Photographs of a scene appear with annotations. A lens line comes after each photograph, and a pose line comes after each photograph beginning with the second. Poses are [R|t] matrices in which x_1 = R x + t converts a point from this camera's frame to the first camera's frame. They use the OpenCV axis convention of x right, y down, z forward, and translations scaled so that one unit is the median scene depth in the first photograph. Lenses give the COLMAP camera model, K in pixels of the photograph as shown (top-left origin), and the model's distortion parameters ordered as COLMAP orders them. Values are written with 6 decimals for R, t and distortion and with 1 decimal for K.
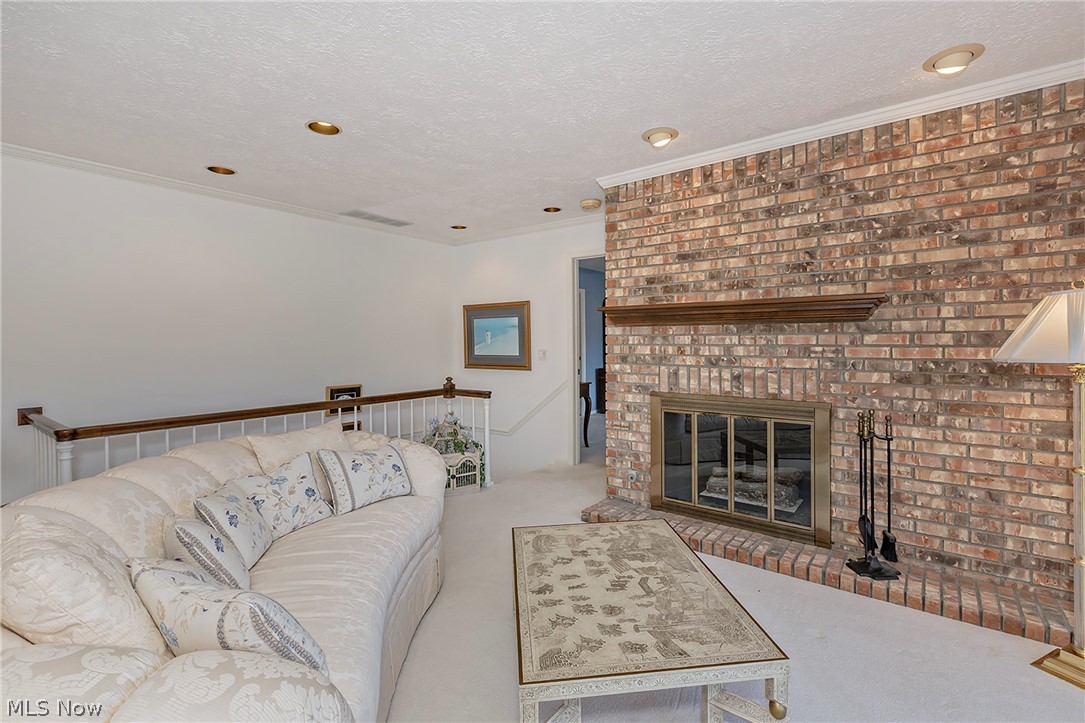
lens RADIAL K [[500.6, 0, 605.9], [0, 500.6, 344.6], [0, 0, 1]] dist [0.004646, -0.001063]
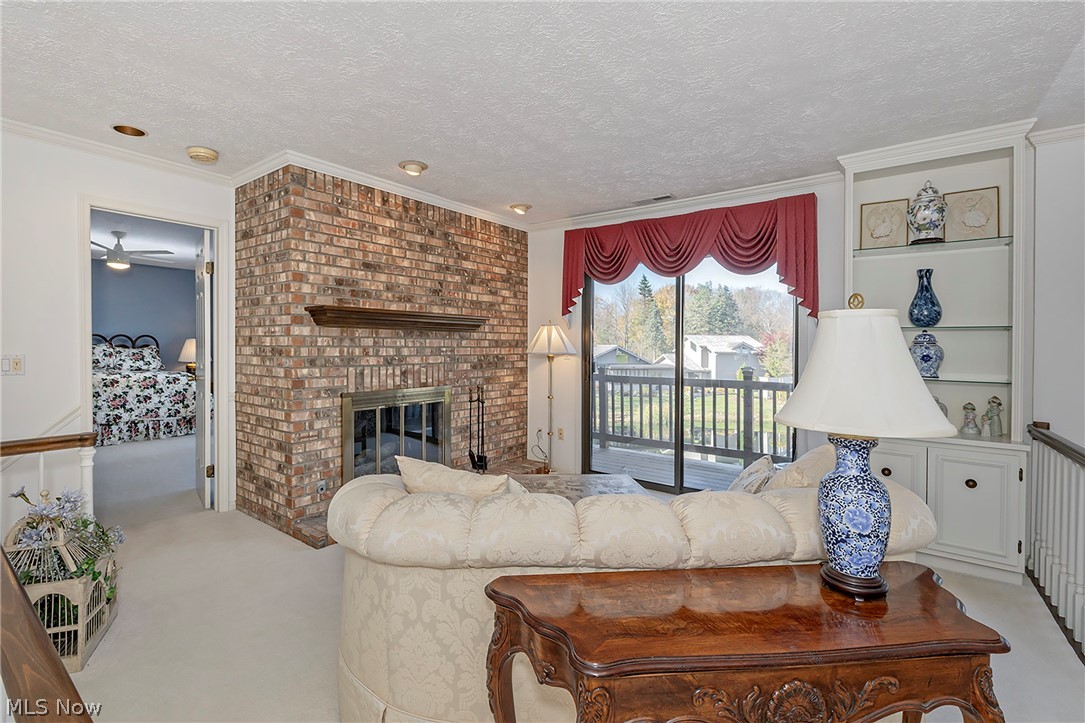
lens RADIAL K [[500.6, 0, 555.8], [0, 500.6, 334.7], [0, 0, 1]] dist [0.004646, -0.001063]
pose [[-0.001656, 0.018913, 0.999820, -0.979038], [-0.009388, 0.999777, -0.018928, -0.009059], [-0.999955, -0.009418, -0.001478, 0.622594]]
